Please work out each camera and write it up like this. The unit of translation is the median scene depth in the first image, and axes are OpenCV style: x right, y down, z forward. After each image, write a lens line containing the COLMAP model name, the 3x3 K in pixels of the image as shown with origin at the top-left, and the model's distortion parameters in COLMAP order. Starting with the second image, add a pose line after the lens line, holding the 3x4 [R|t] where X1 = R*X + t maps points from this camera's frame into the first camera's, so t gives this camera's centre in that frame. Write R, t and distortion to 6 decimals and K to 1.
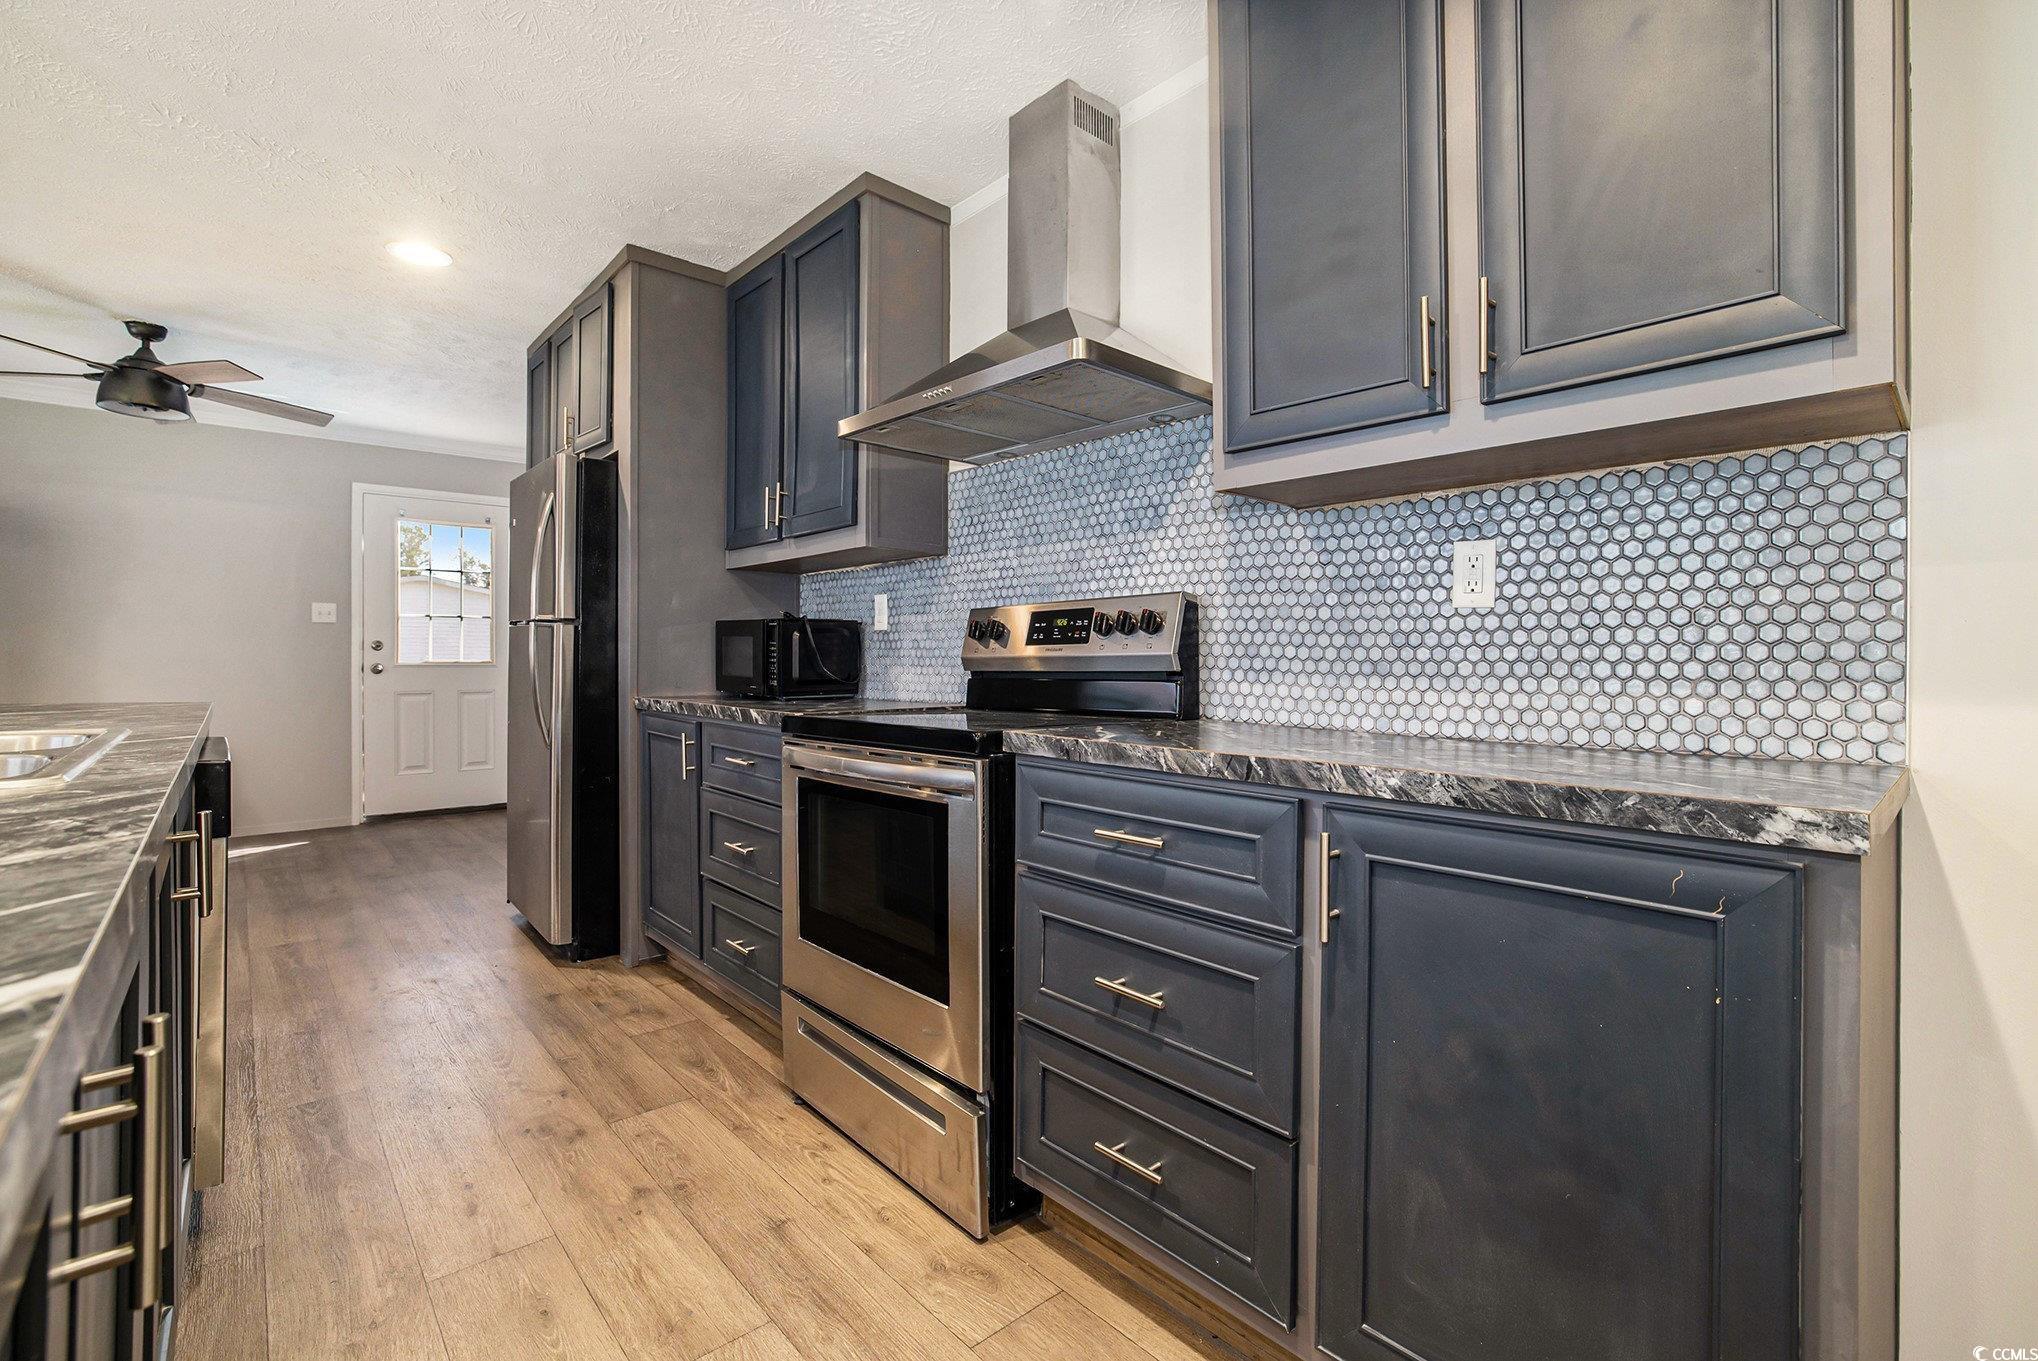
lens RADIAL K [[901.0, 0, 1011.6], [0, 901.0, 645.1], [0, 0, 1]] dist [-0.029427, 0.012647]
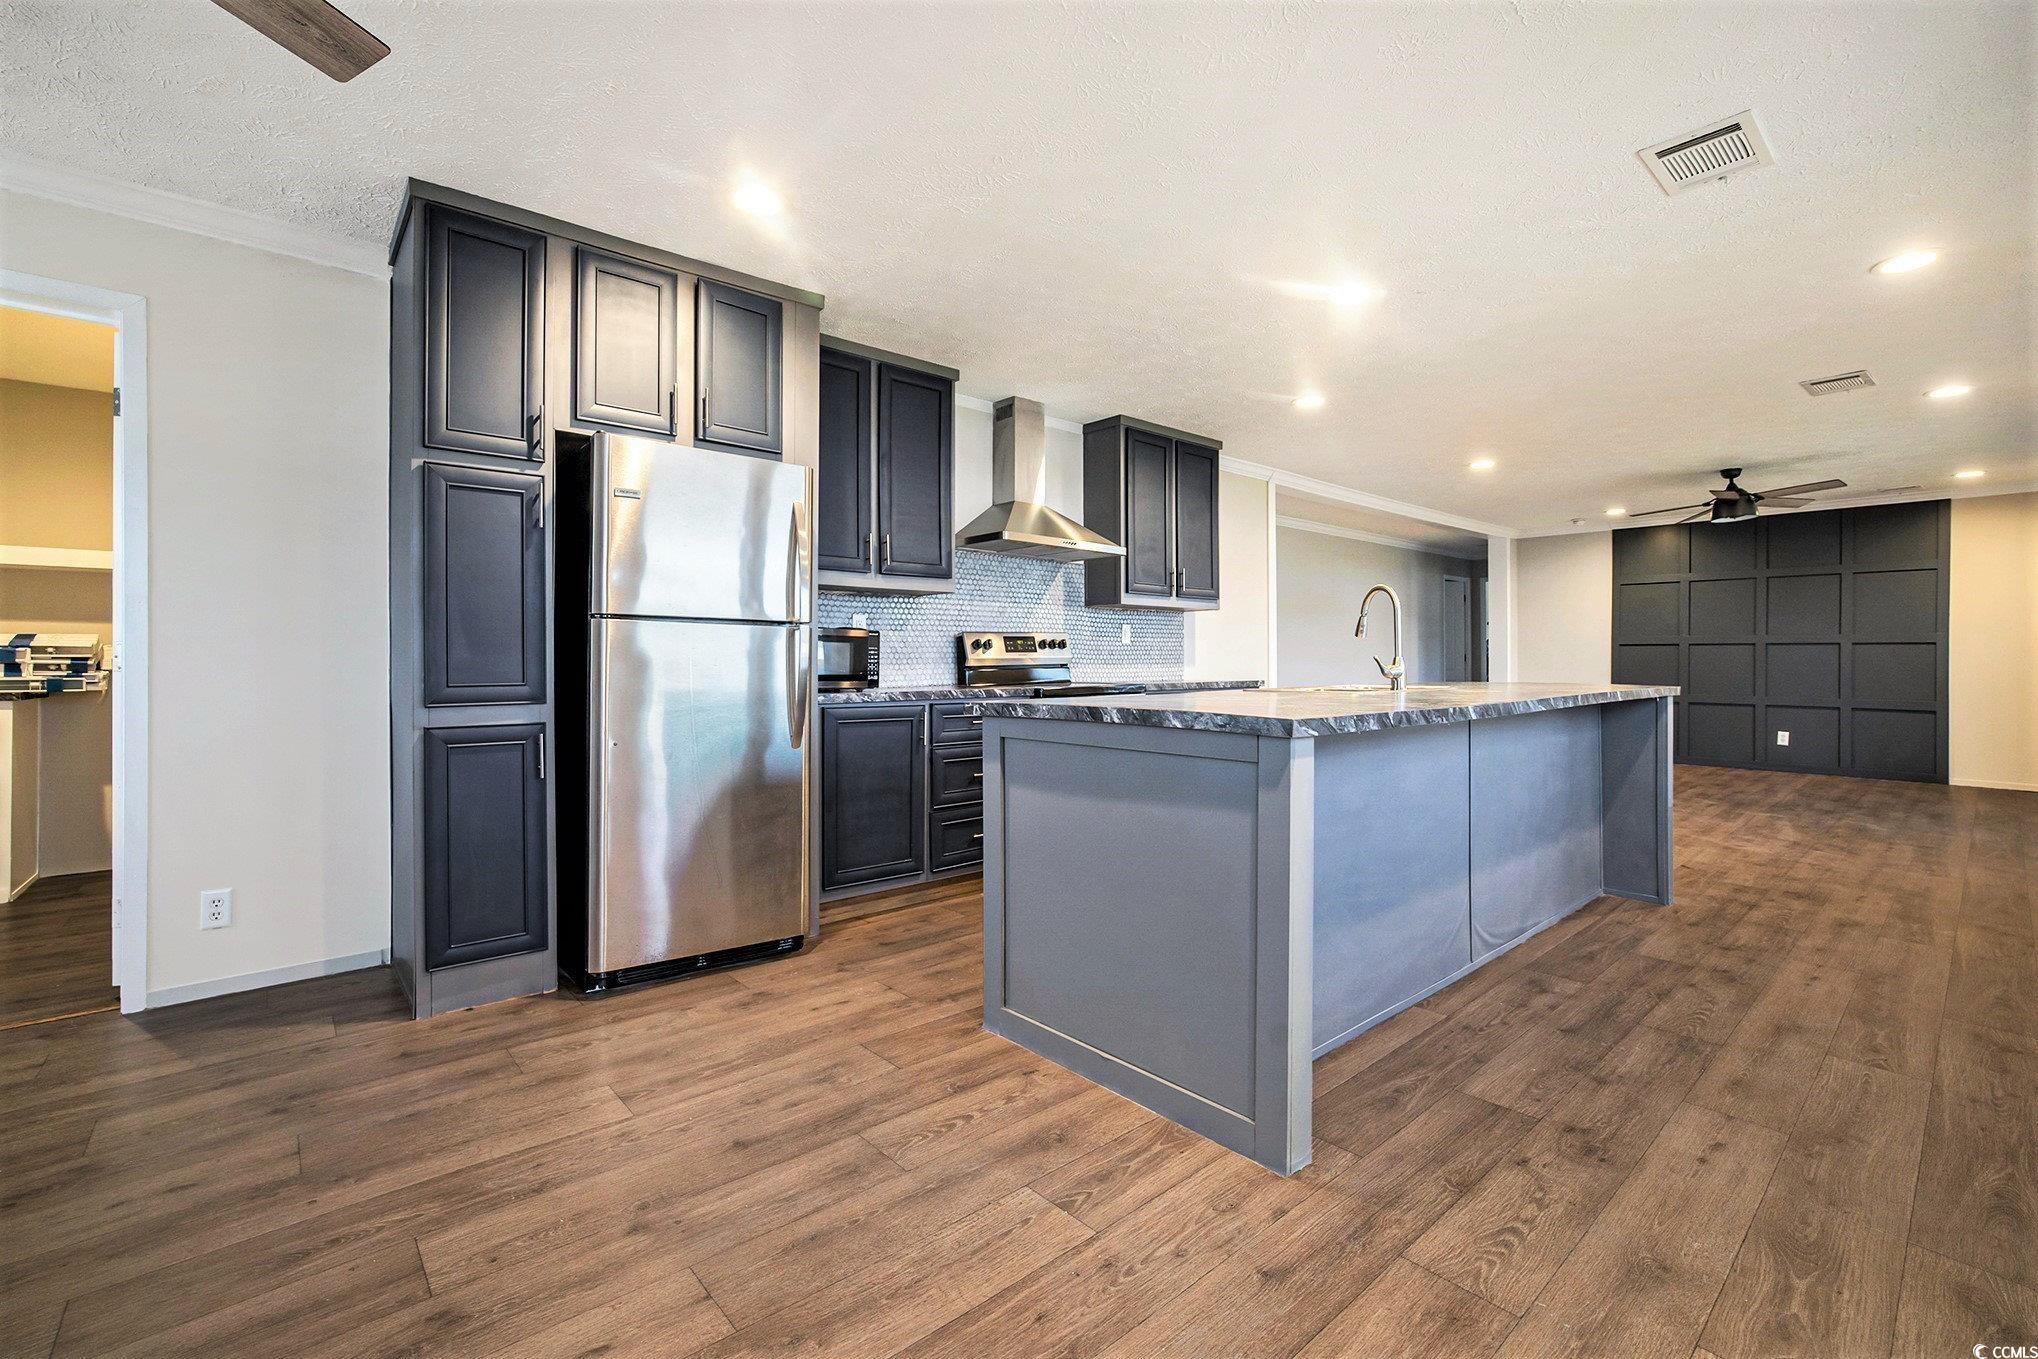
lens RADIAL K [[855.2, 0, 1017.1], [0, 855.2, 656.6], [0, 0, 1]] dist [-0.076309, 0.025393]
pose [[0.029796, -0.003719, 0.999549, -2.473533], [-0.020918, 0.999772, 0.004343, 0.002525], [-0.999337, -0.021038, 0.029712, 1.150168]]
